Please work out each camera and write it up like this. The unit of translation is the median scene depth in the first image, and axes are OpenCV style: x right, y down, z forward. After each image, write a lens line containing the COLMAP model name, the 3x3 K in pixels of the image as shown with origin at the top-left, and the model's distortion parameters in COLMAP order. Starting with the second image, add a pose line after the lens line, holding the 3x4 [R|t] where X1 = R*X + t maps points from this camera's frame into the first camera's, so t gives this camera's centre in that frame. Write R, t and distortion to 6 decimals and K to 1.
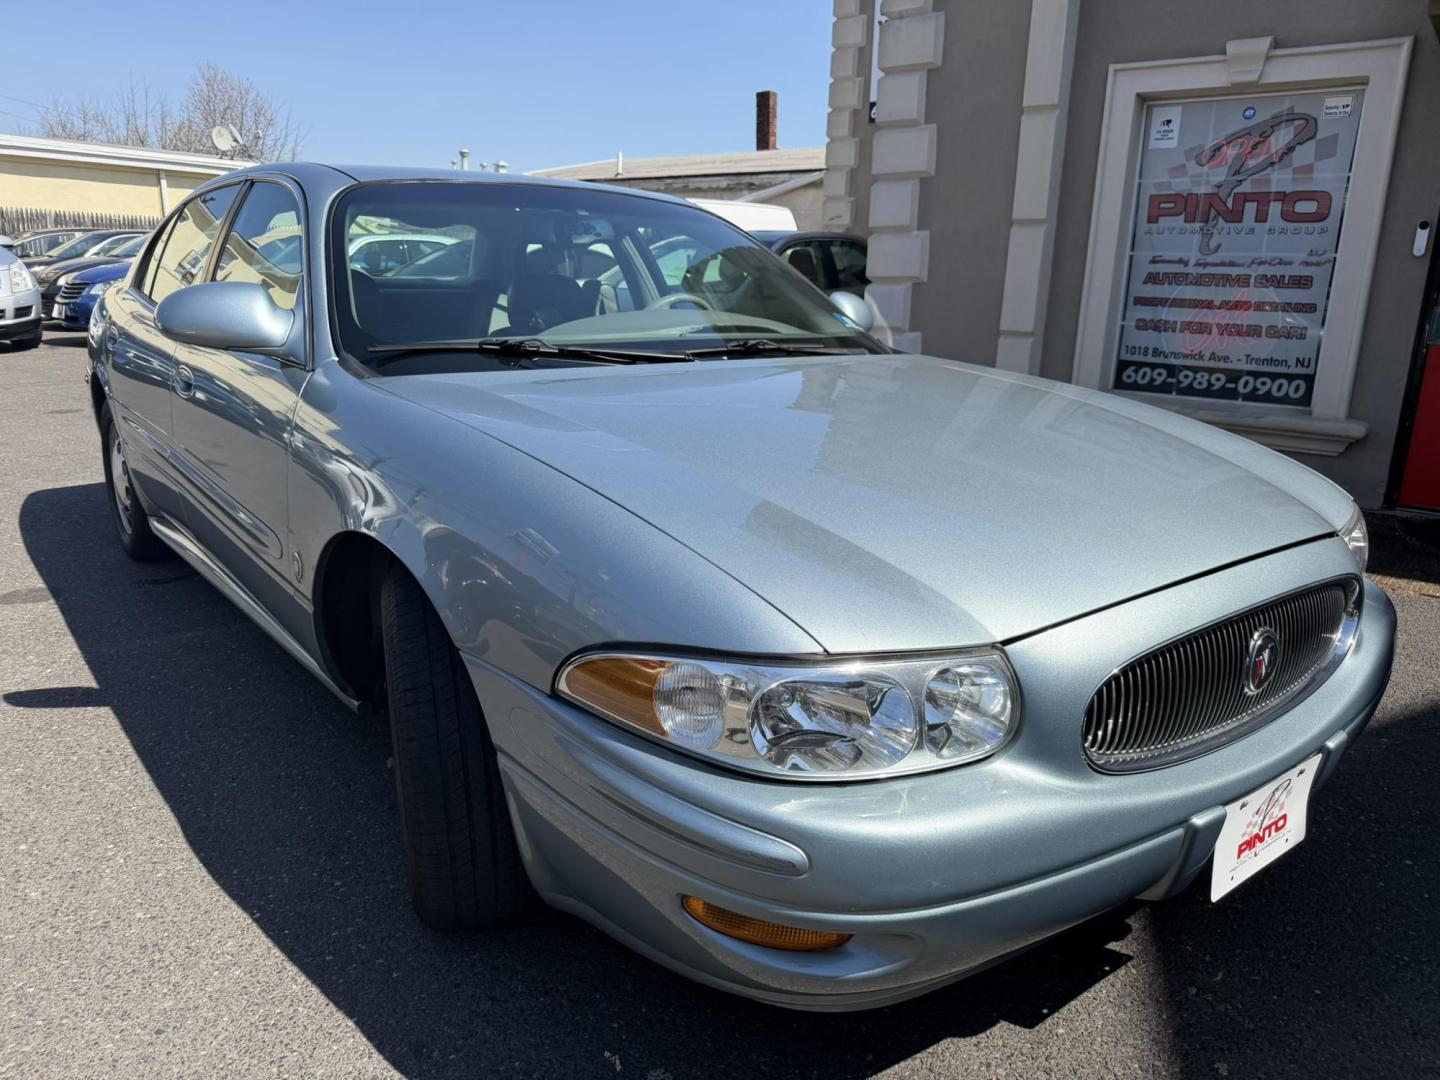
lens RADIAL K [[1030.0, 0, 740.0], [0, 1030.0, 536.7], [0, 0, 1]] dist [0.008552, -0.018695]
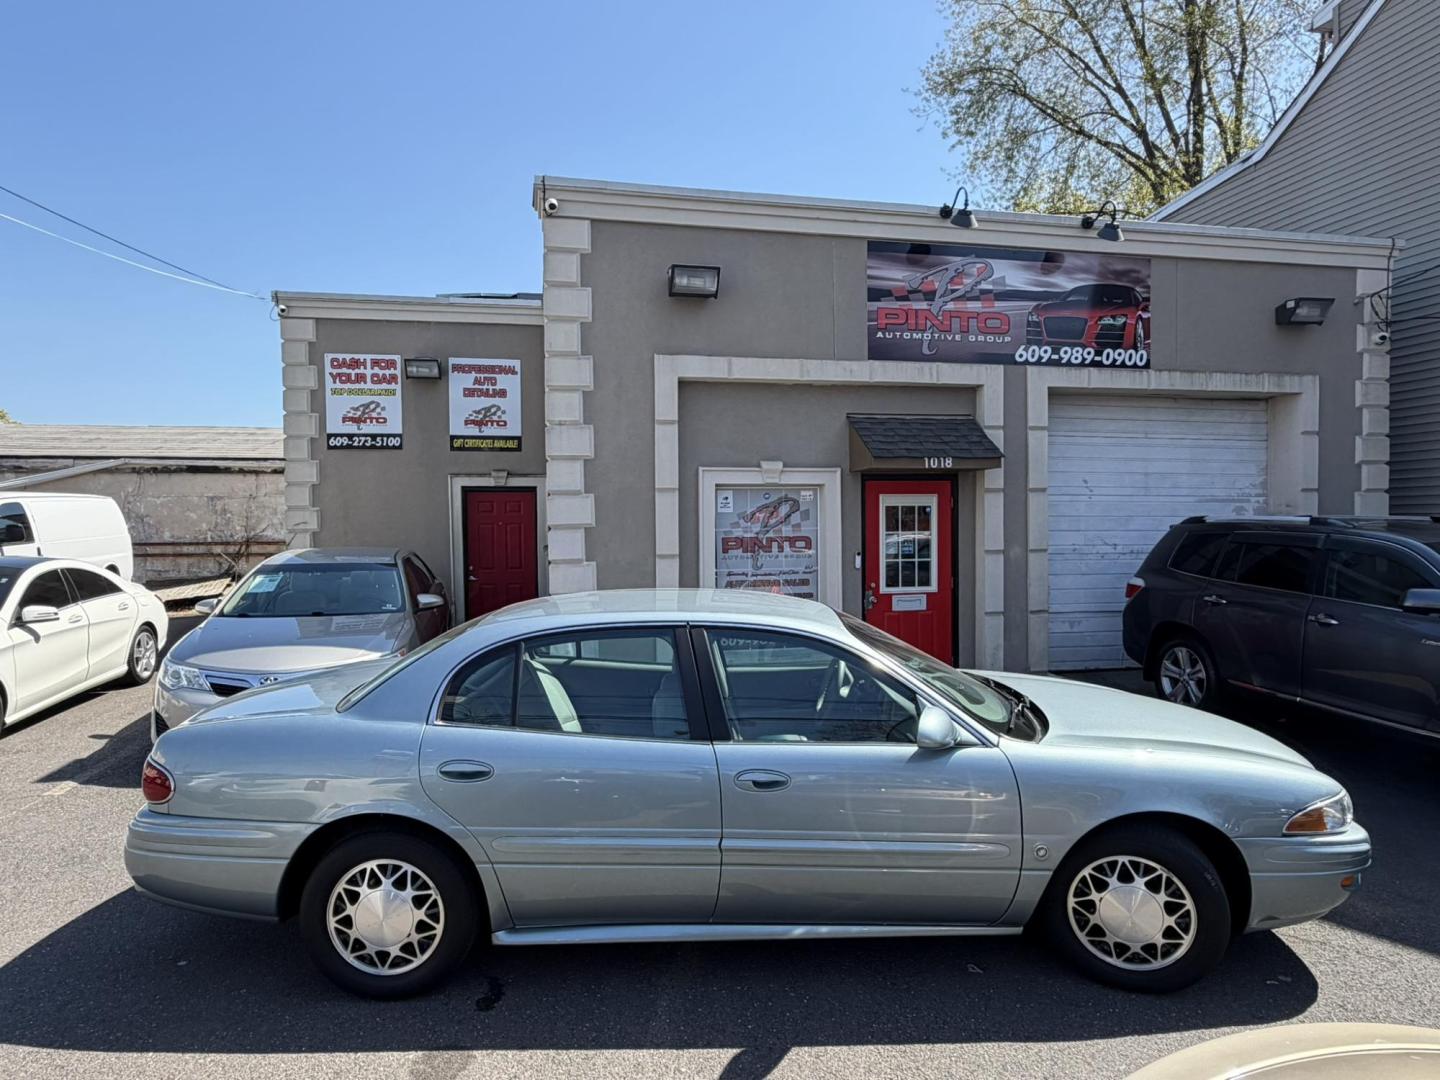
lens RADIAL K [[843.0, 0, 719.0], [0, 843.0, 544.2], [0, 0, 1]] dist [-0.005832, 0.000887]
pose [[0.629016, -0.056754, 0.775318, -0.748090], [0.216541, 0.970651, -0.104628, -0.184587], [-0.746625, 0.233701, 0.622845, 0.131826]]
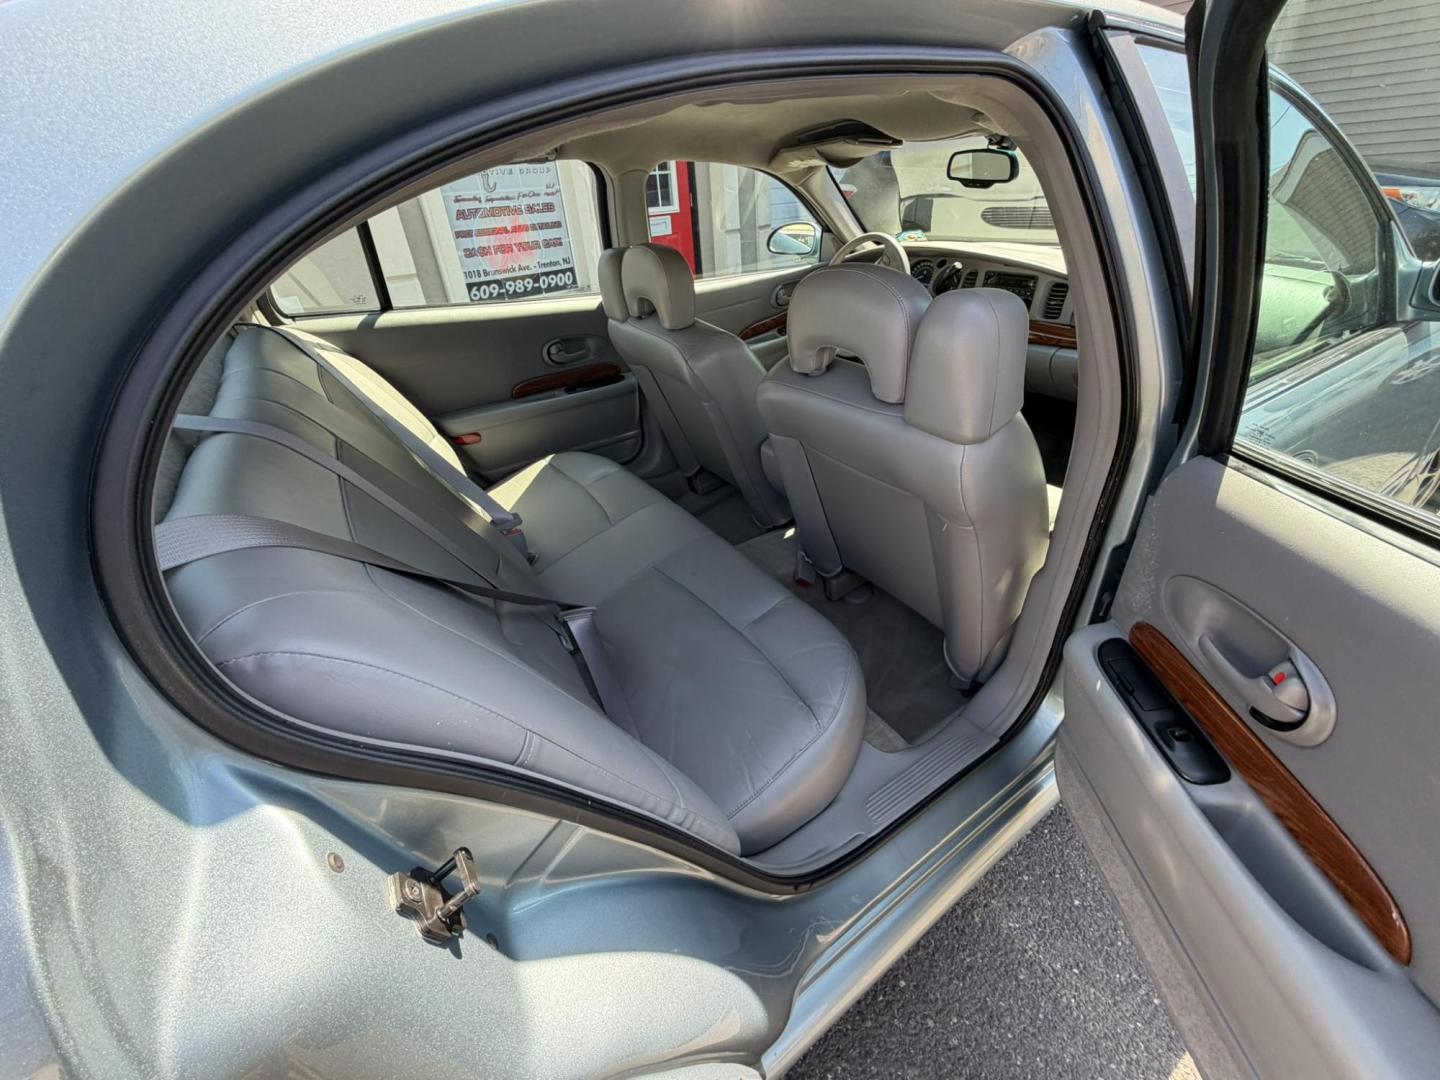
lens RADIAL K [[567.3, 0, 711.1], [0, 567.3, 534.8], [0, 0, 1]] dist [-0.002471, -0.001545]
pose [[0.109342, -0.549654, 0.828206, -0.424084], [0.309215, 0.810670, 0.497192, -0.192716], [-0.944685, 0.201730, 0.258602, 0.634319]]
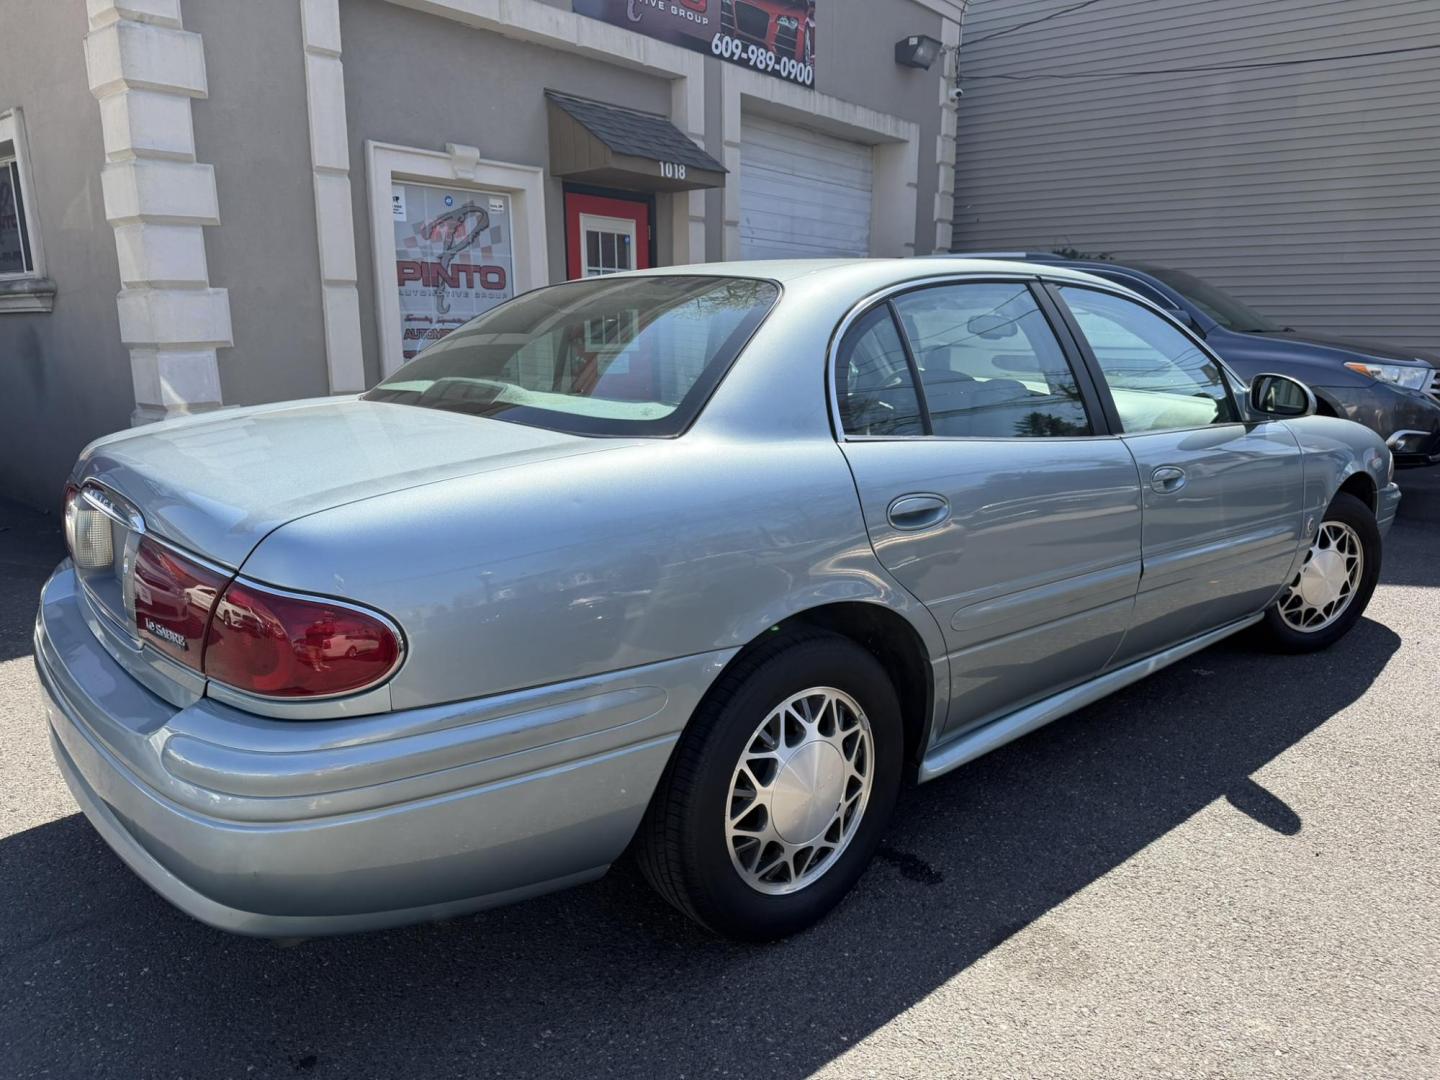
lens RADIAL K [[1030.0, 0, 713.2], [0, 1030.0, 532.5], [0, 0, 1]] dist [0.008552, -0.018695]
pose [[-0.029534, -0.229324, 0.972902, -0.820060], [0.246893, 0.941495, 0.229416, -0.239428], [-0.968593, 0.246978, 0.028812, 0.749194]]
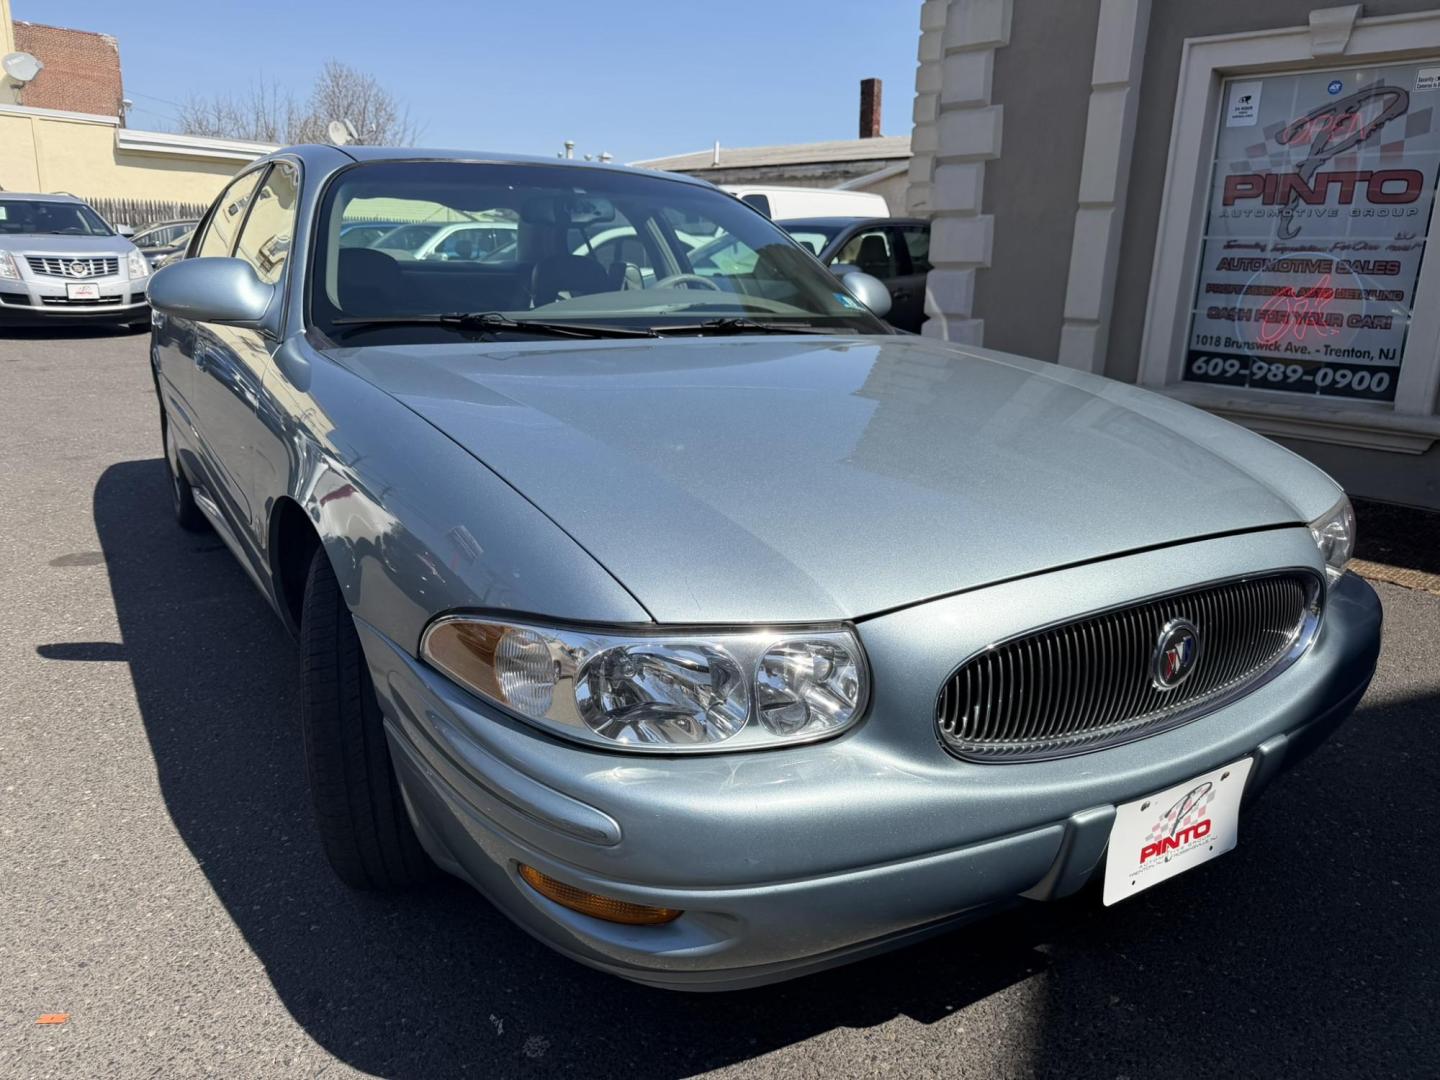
lens RADIAL K [[1030.0, 0, 734.9], [0, 1030.0, 541.2], [0, 0, 1]] dist [0.008552, -0.018695]
pose [[0.994466, 0.027894, -0.101291, 0.056549], [-0.026675, 0.999555, 0.013373, 0.004383], [0.101619, -0.010597, 0.994767, 0.006822]]
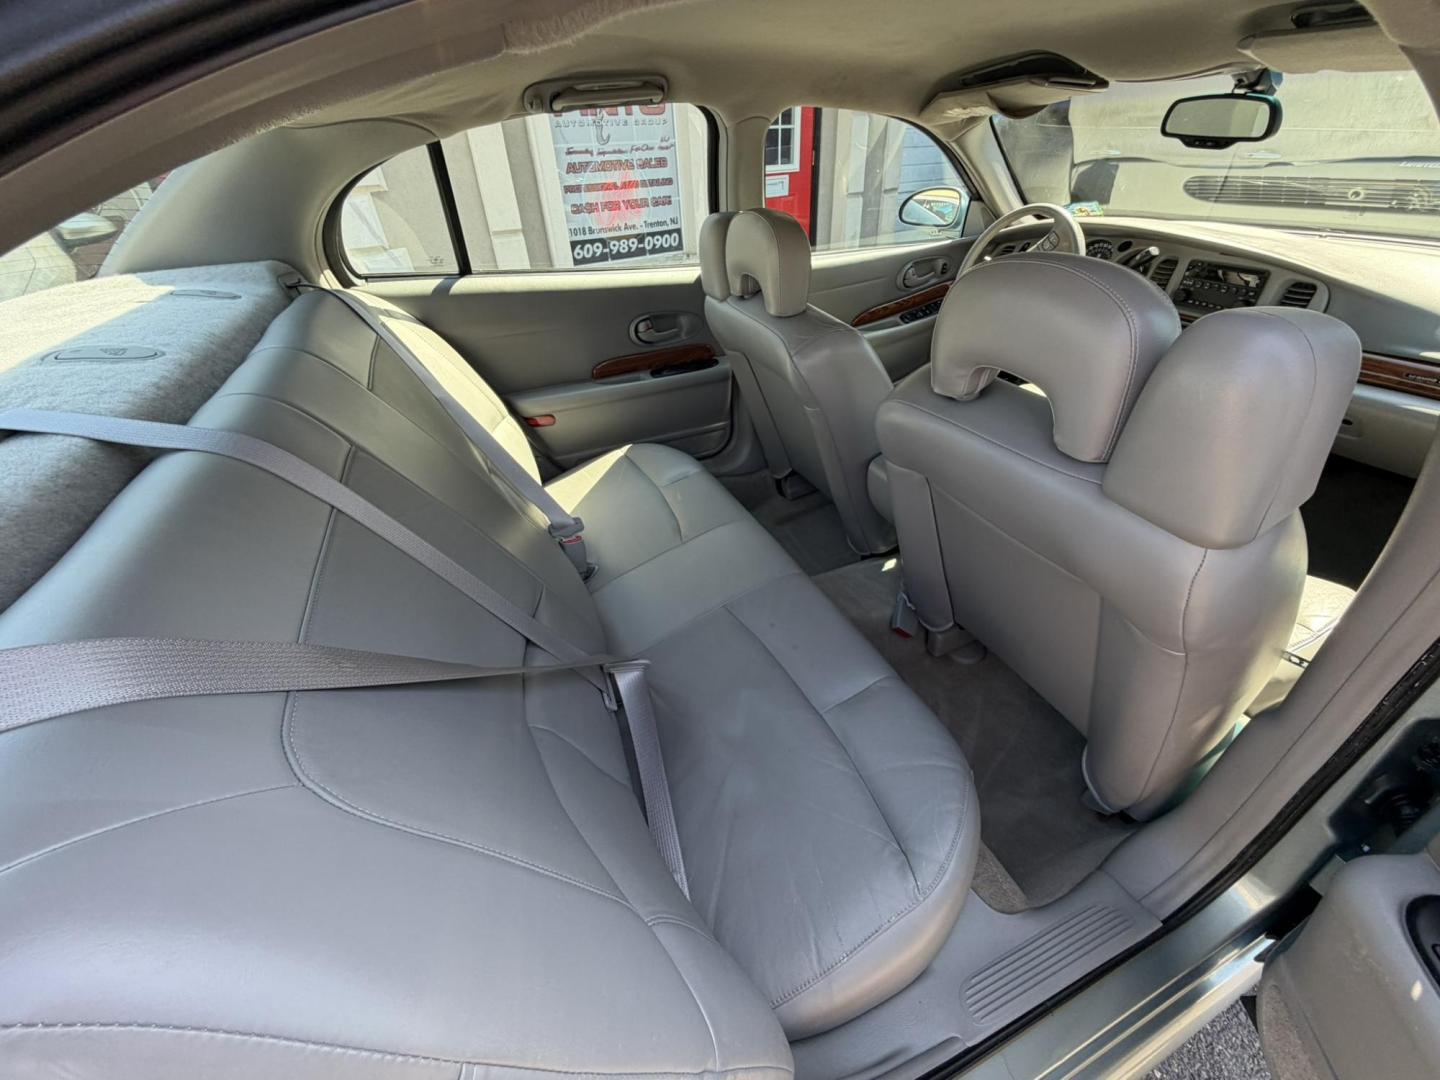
lens RADIAL K [[567.3, 0, 711.0], [0, 567.3, 535.6], [0, 0, 1]] dist [-0.002471, -0.001545]
pose [[0.283276, -0.571803, 0.769932, -0.379838], [0.290240, 0.816284, 0.499440, -0.192418], [-0.914065, 0.081986, 0.397194, 0.643975]]
